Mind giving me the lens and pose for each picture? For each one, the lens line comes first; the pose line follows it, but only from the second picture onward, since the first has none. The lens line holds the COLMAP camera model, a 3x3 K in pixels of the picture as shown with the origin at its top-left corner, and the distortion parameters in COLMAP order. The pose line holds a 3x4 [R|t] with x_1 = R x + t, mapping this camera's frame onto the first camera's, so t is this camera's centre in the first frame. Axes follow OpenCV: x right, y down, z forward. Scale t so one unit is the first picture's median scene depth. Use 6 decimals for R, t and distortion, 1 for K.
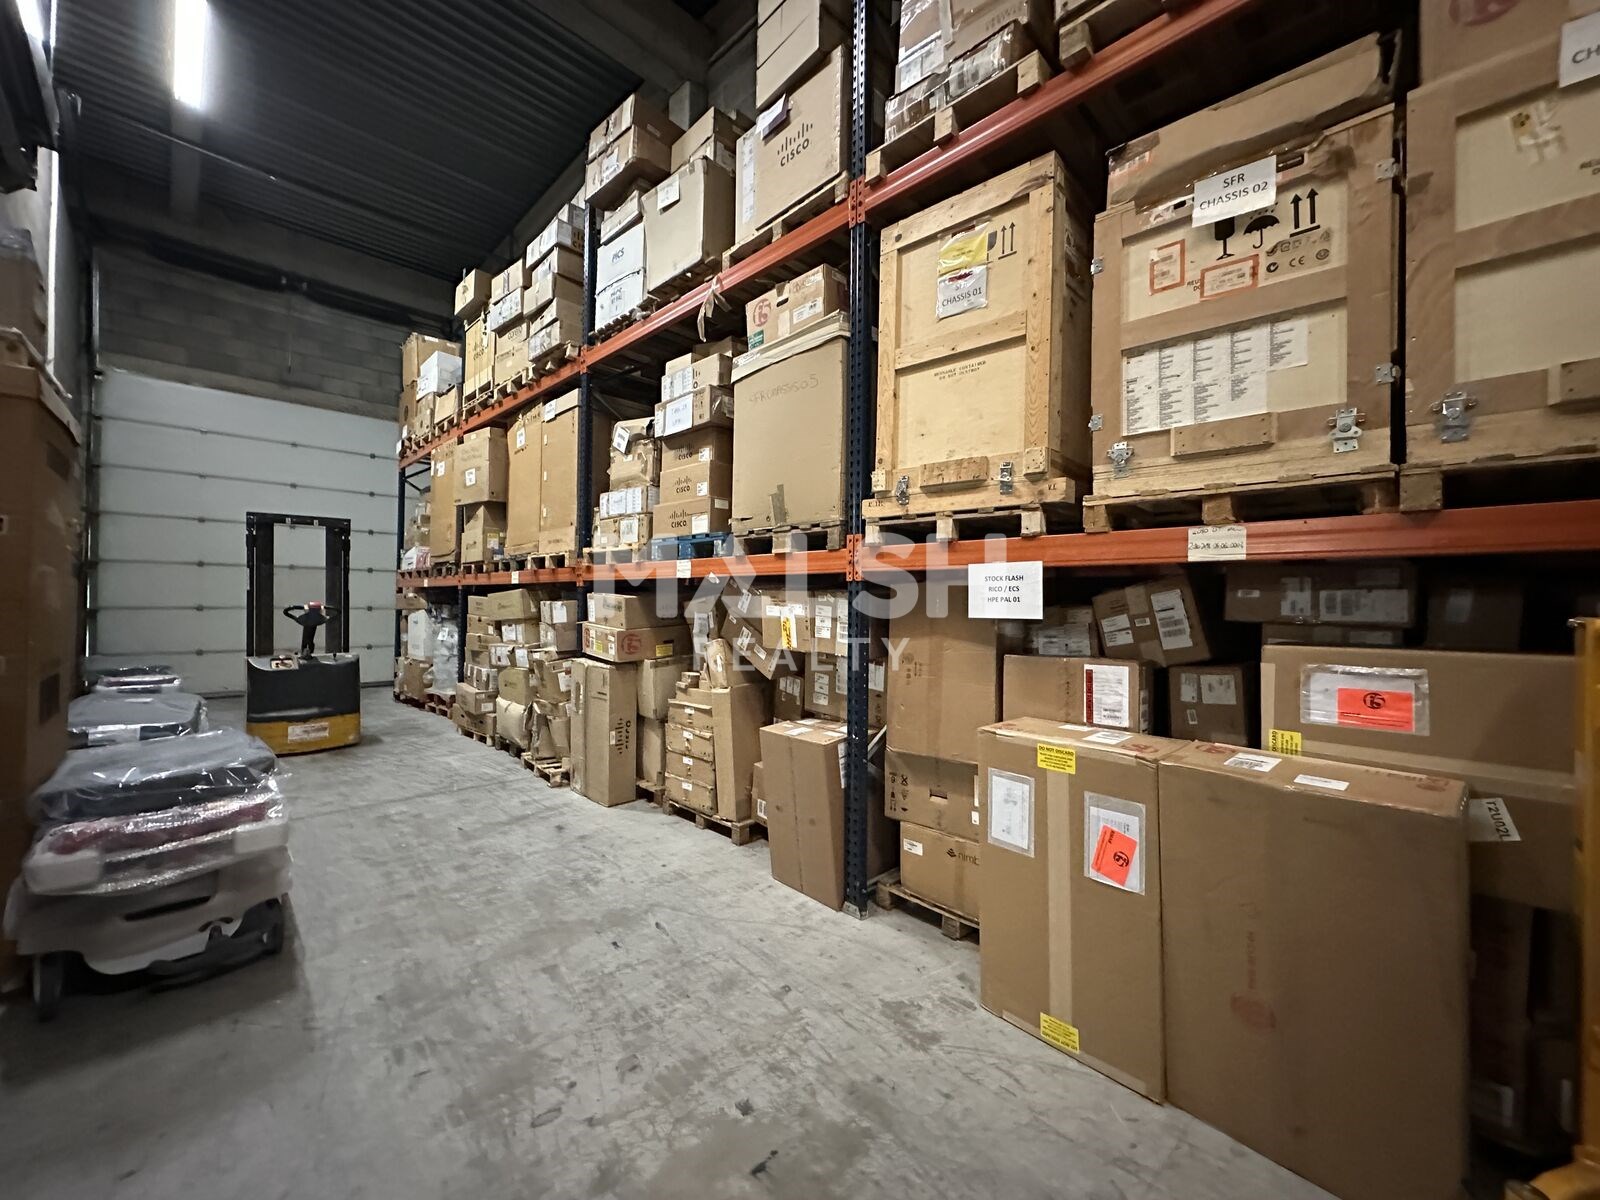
lens RADIAL K [[637.4, 0, 799.5], [0, 637.4, 598.8], [0, 0, 1]] dist [-0.002910, -0.000109]
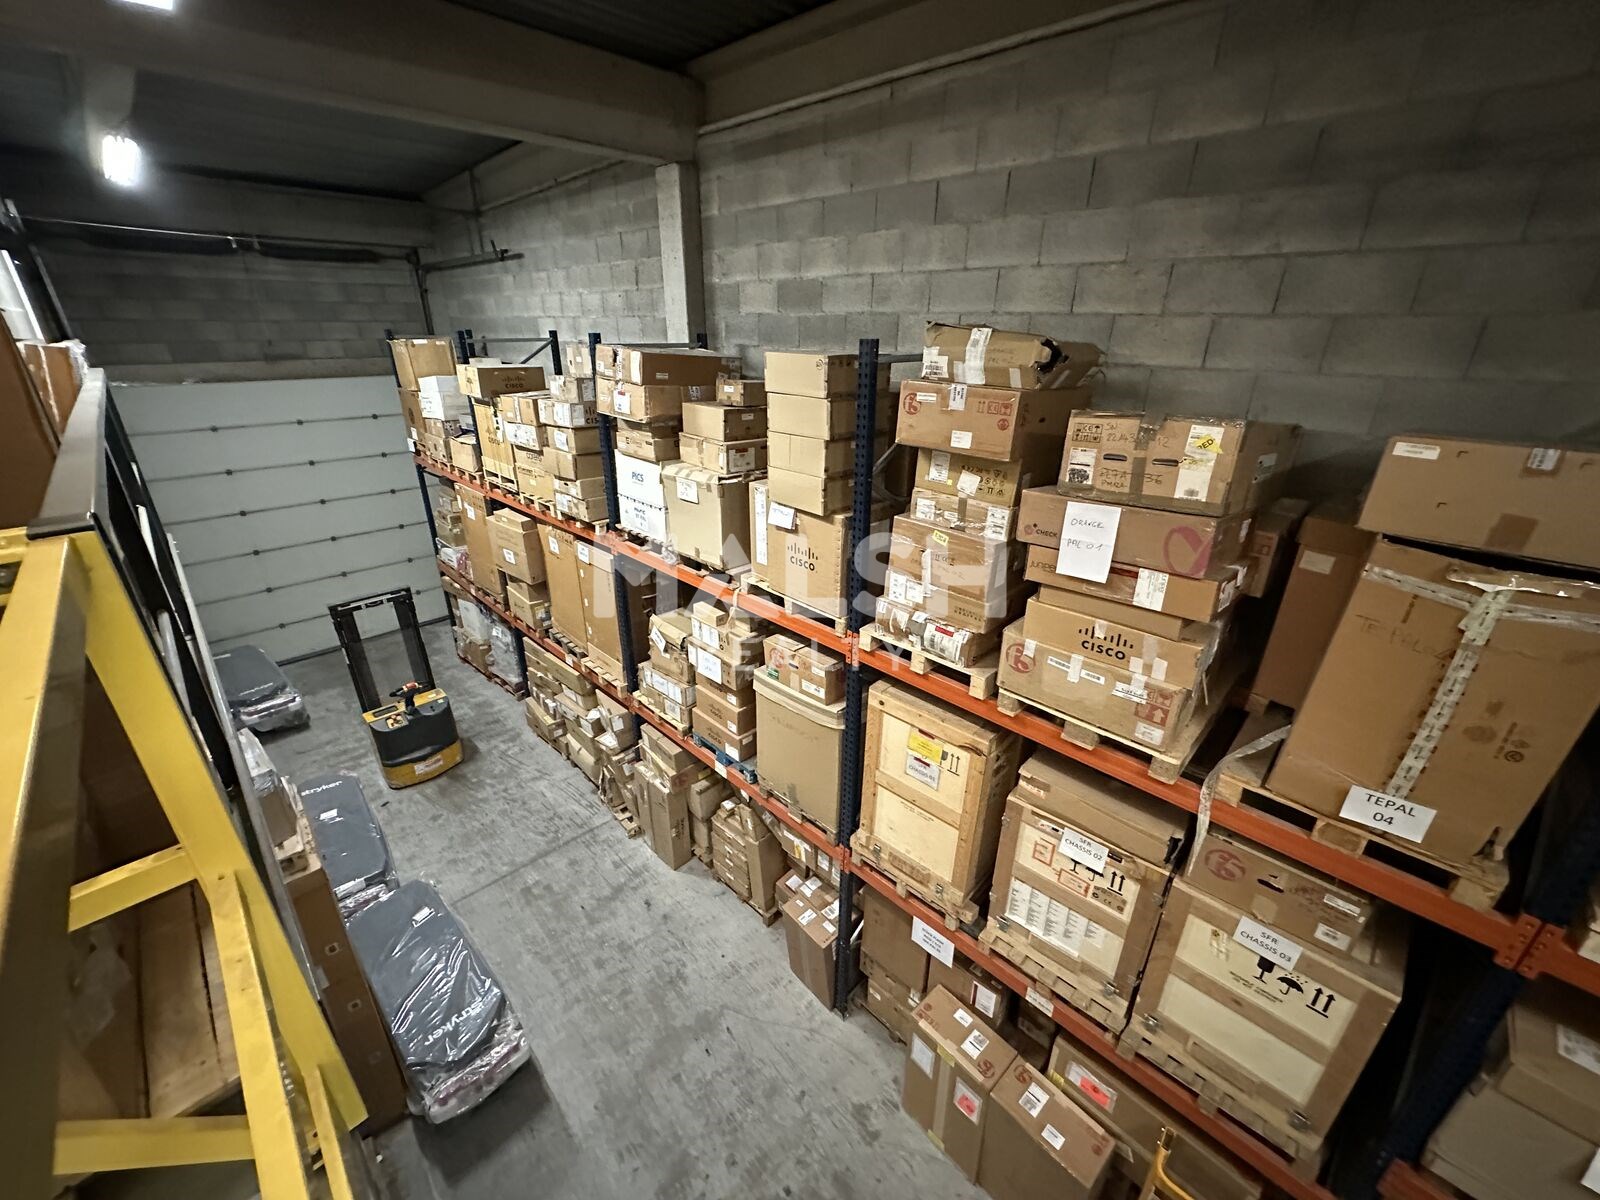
lens RADIAL K [[637.4, 0, 800.3], [0, 637.4, 597.5], [0, 0, 1]] dist [-0.002910, -0.000109]
pose [[0.999957, -0.008504, 0.003748, -0.023466], [0.006331, 0.918621, 0.395088, -1.521671], [-0.006803, -0.395047, 0.918636, -0.175403]]
